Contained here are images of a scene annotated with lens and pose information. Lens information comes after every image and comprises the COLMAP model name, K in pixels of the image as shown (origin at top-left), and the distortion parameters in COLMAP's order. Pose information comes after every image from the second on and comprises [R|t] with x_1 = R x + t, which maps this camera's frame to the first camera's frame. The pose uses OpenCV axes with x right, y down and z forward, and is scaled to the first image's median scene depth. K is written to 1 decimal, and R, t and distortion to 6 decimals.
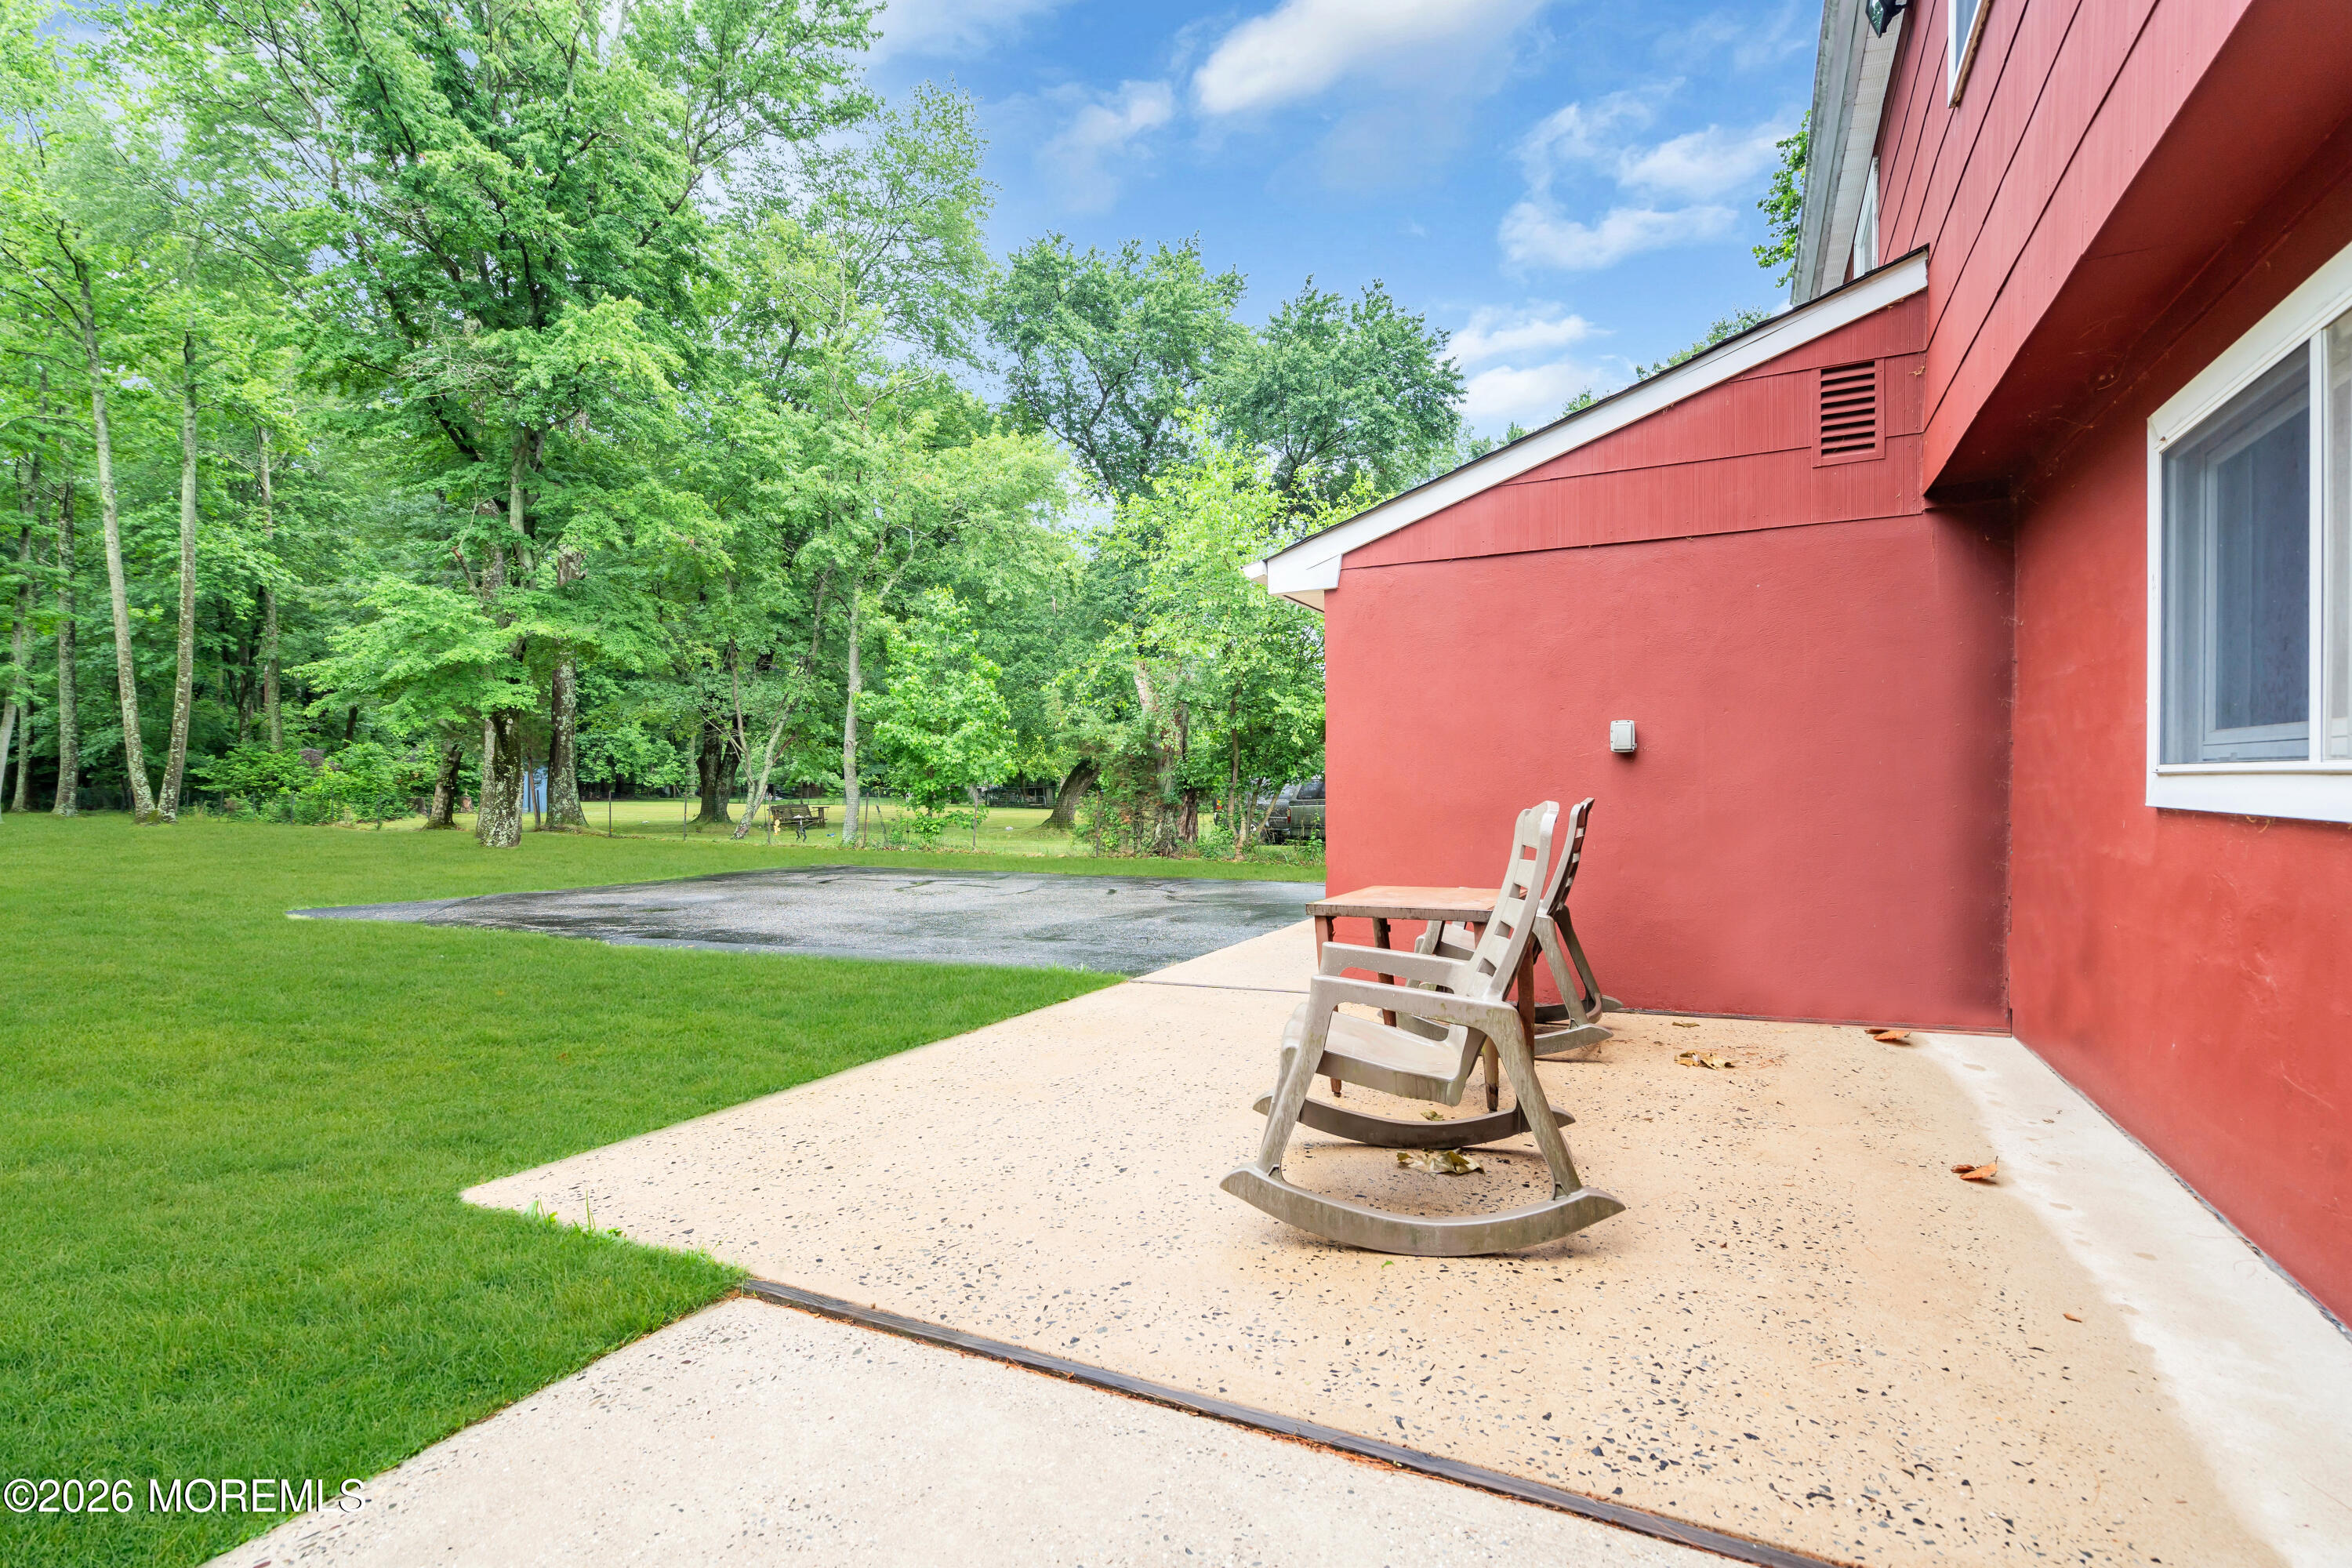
lens RADIAL K [[1067.0, 0, 1185.1], [0, 1067.0, 780.8], [0, 0, 1]] dist [-0.000034, 0.000091]
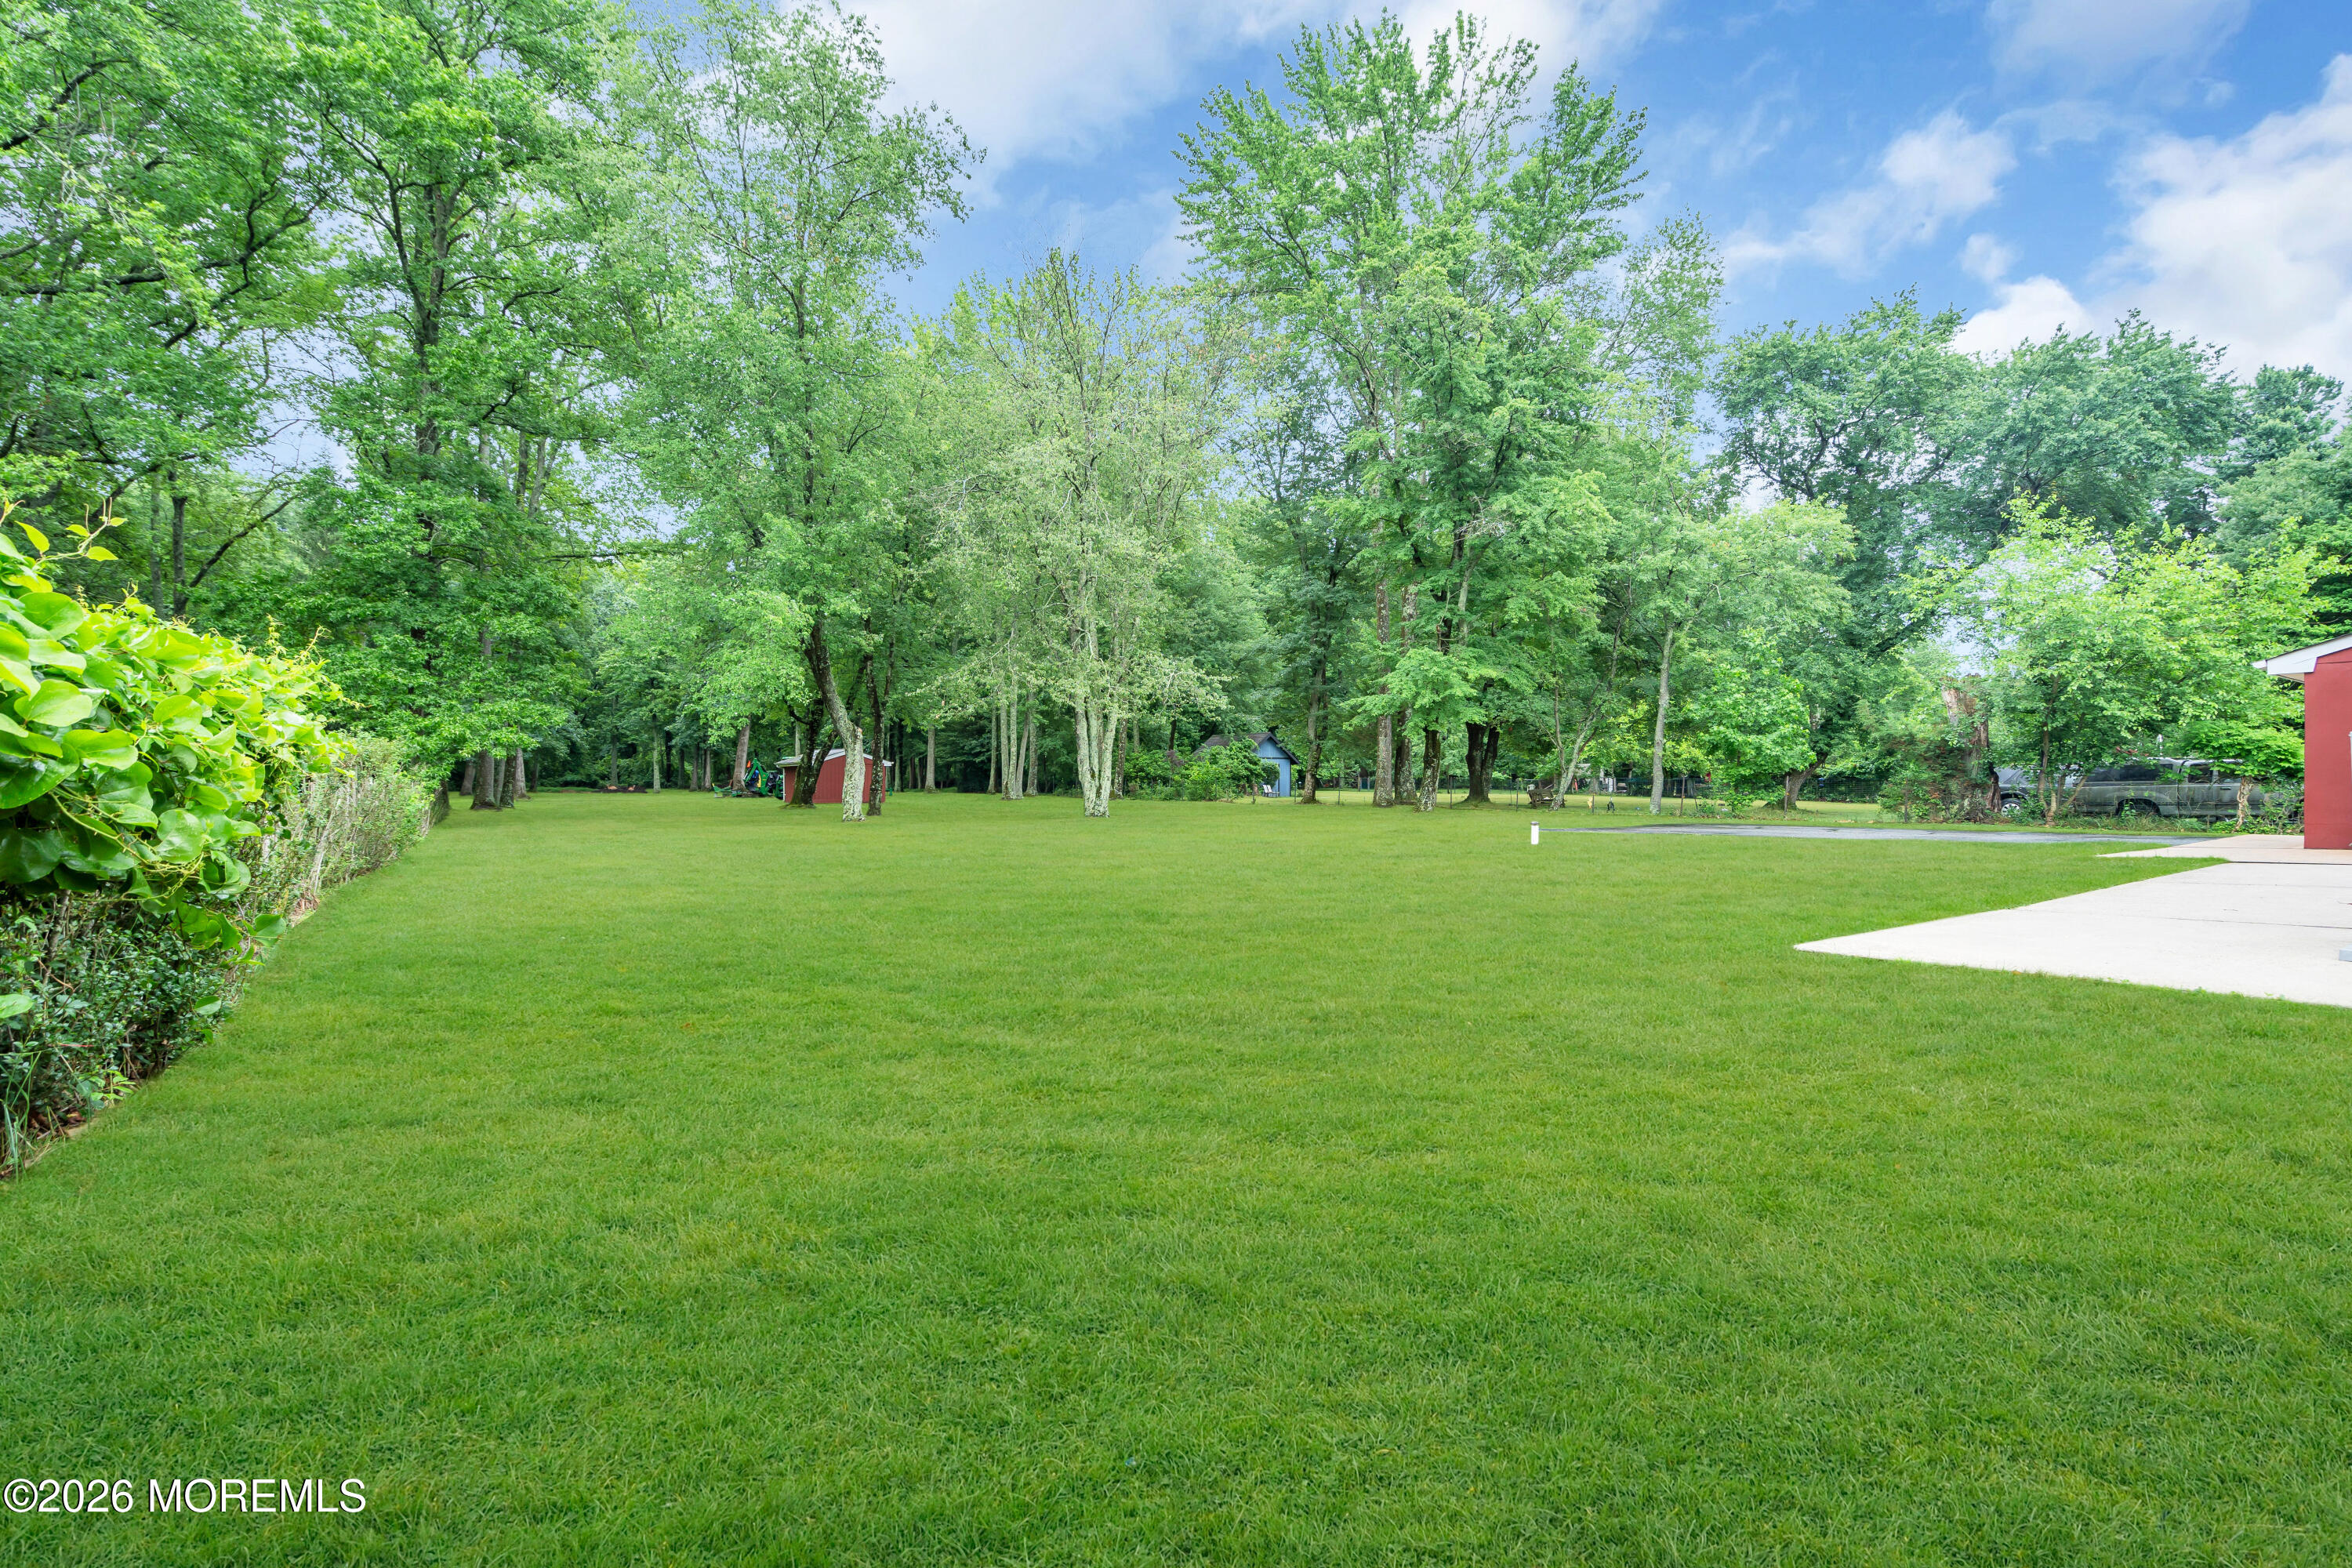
lens RADIAL K [[1067.0, 0, 1185.1], [0, 1067.0, 780.8], [0, 0, 1]] dist [-0.000034, 0.000091]
pose [[0.891034, 0.002955, -0.453927, -0.229910], [-0.001553, 0.999993, 0.003461, 0.011722], [0.453934, -0.002378, 0.891032, -0.505064]]
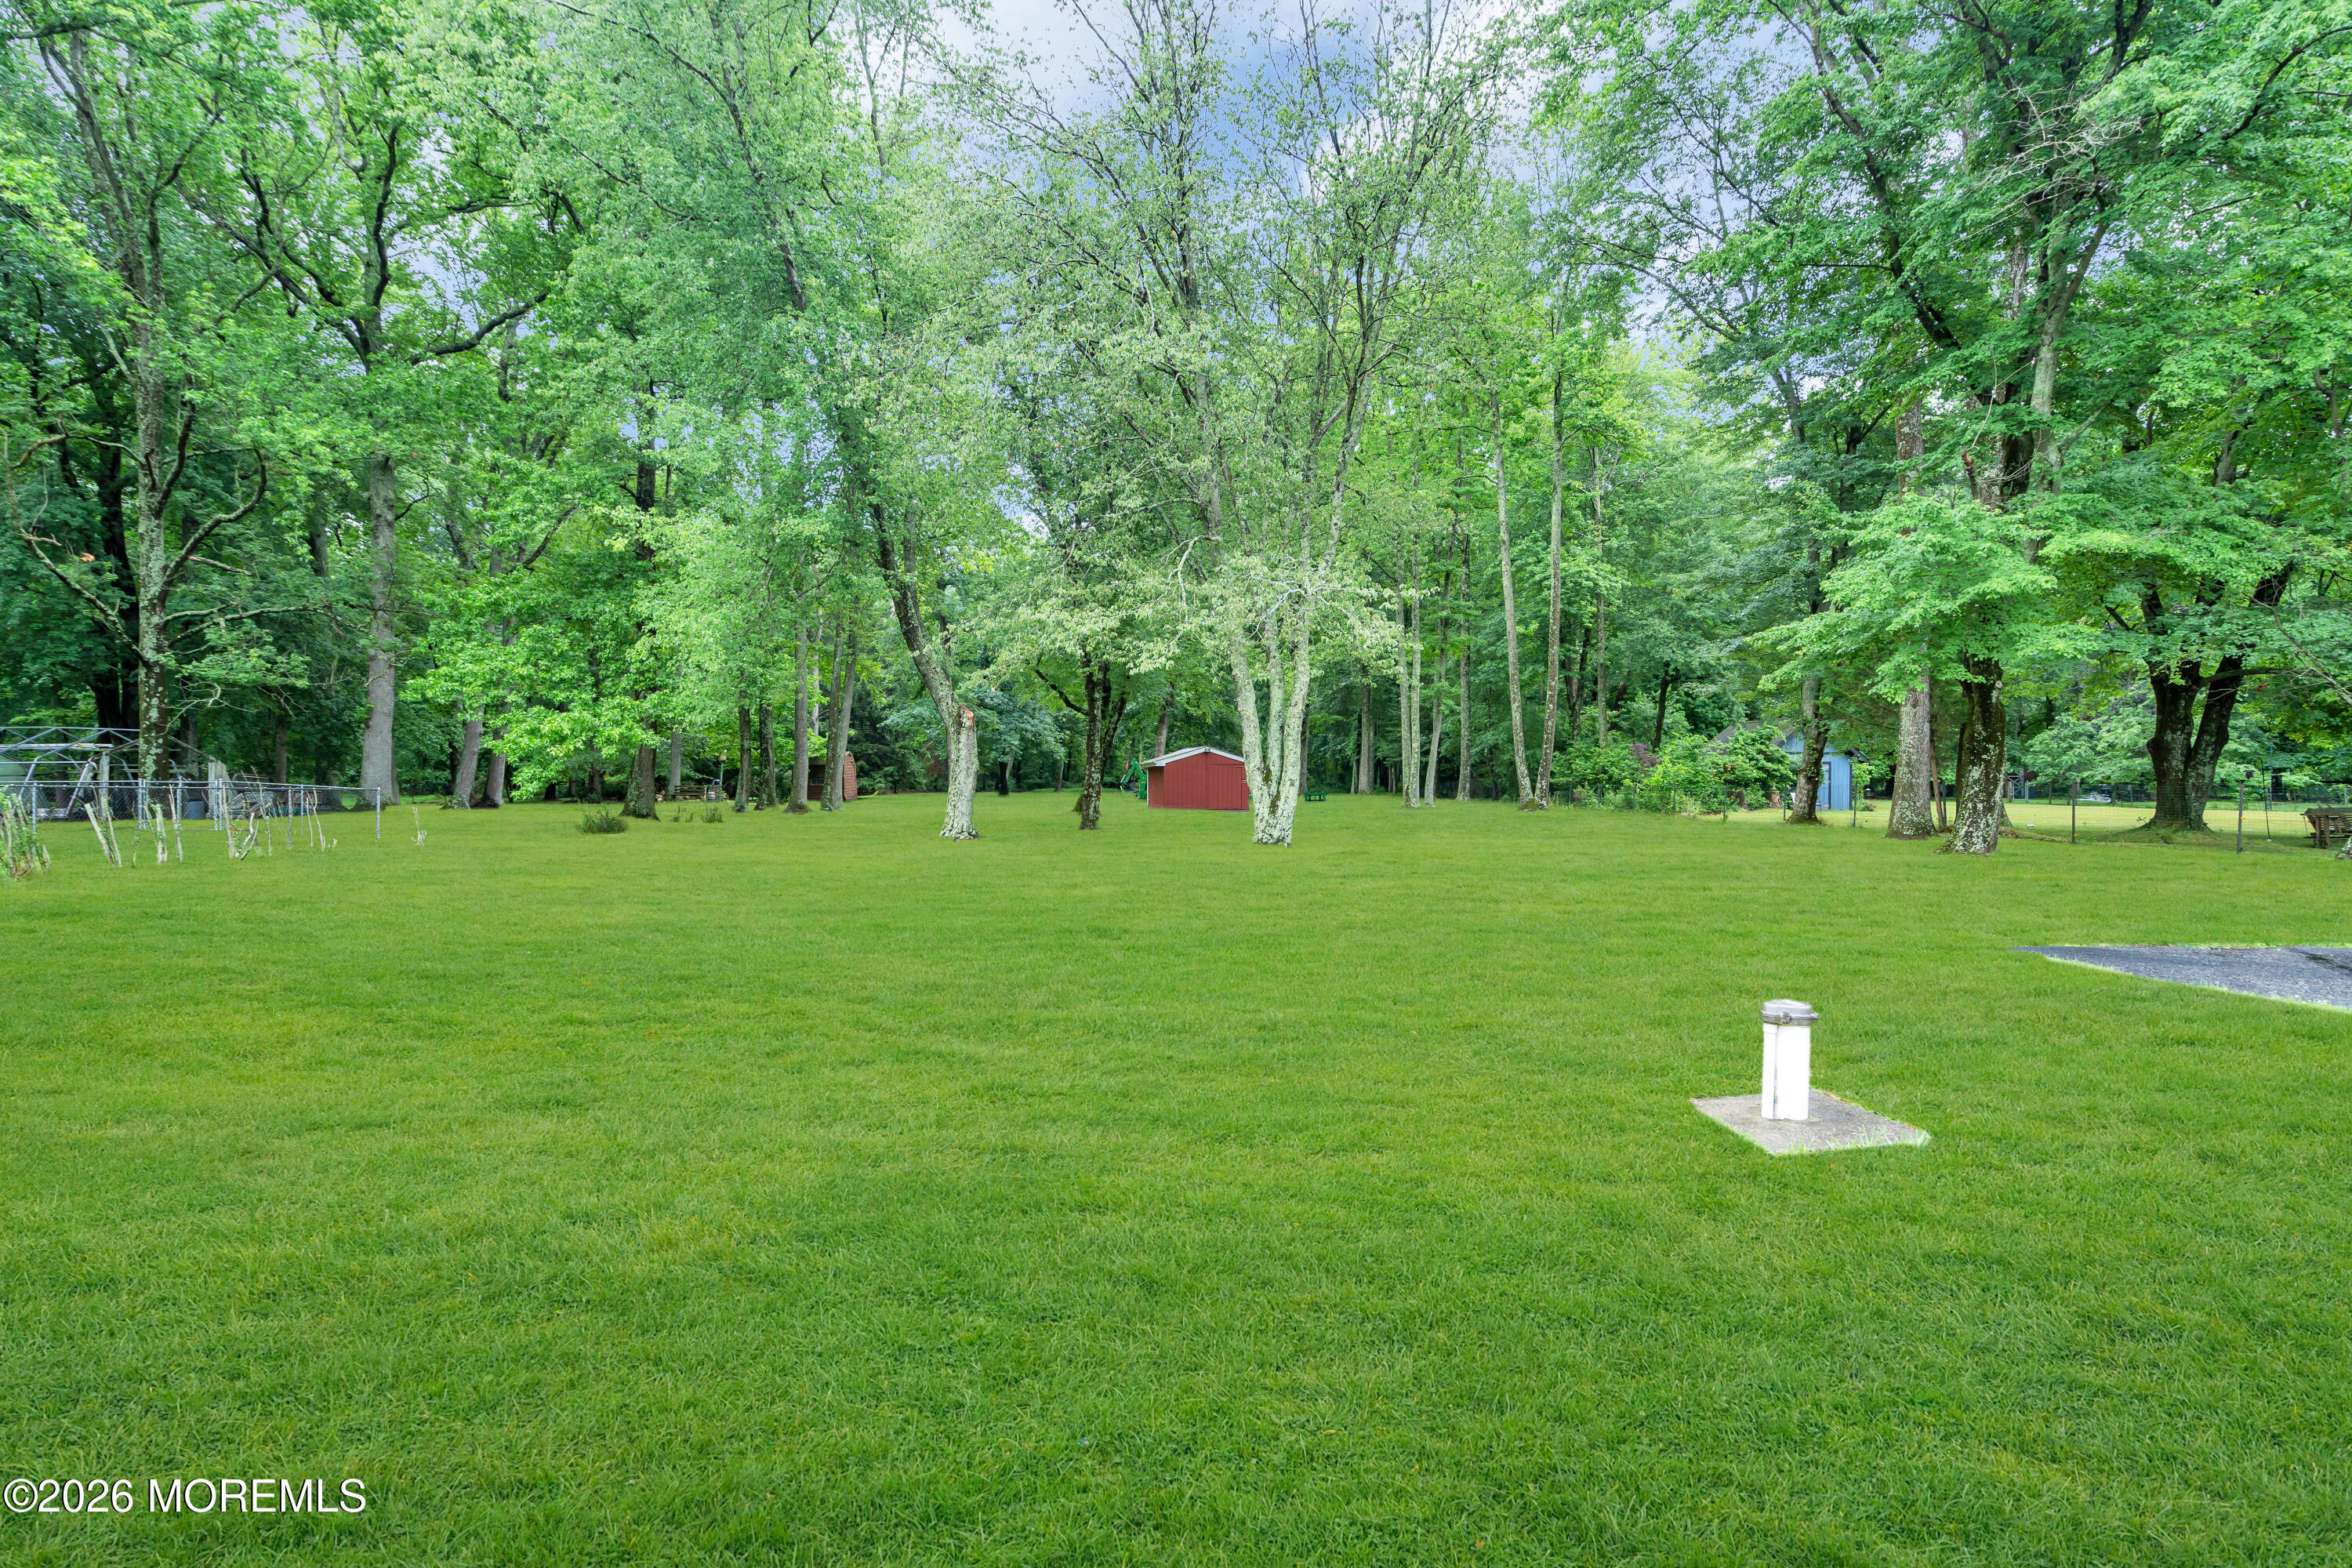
lens RADIAL K [[1067.0, 0, 1185.1], [0, 1067.0, 780.8], [0, 0, 1]] dist [-0.000034, 0.000091]
pose [[0.524690, 0.003835, -0.851285, -0.269219], [-0.003980, 0.999990, 0.002052, 0.010954], [0.851284, 0.002311, 0.524700, 0.115480]]
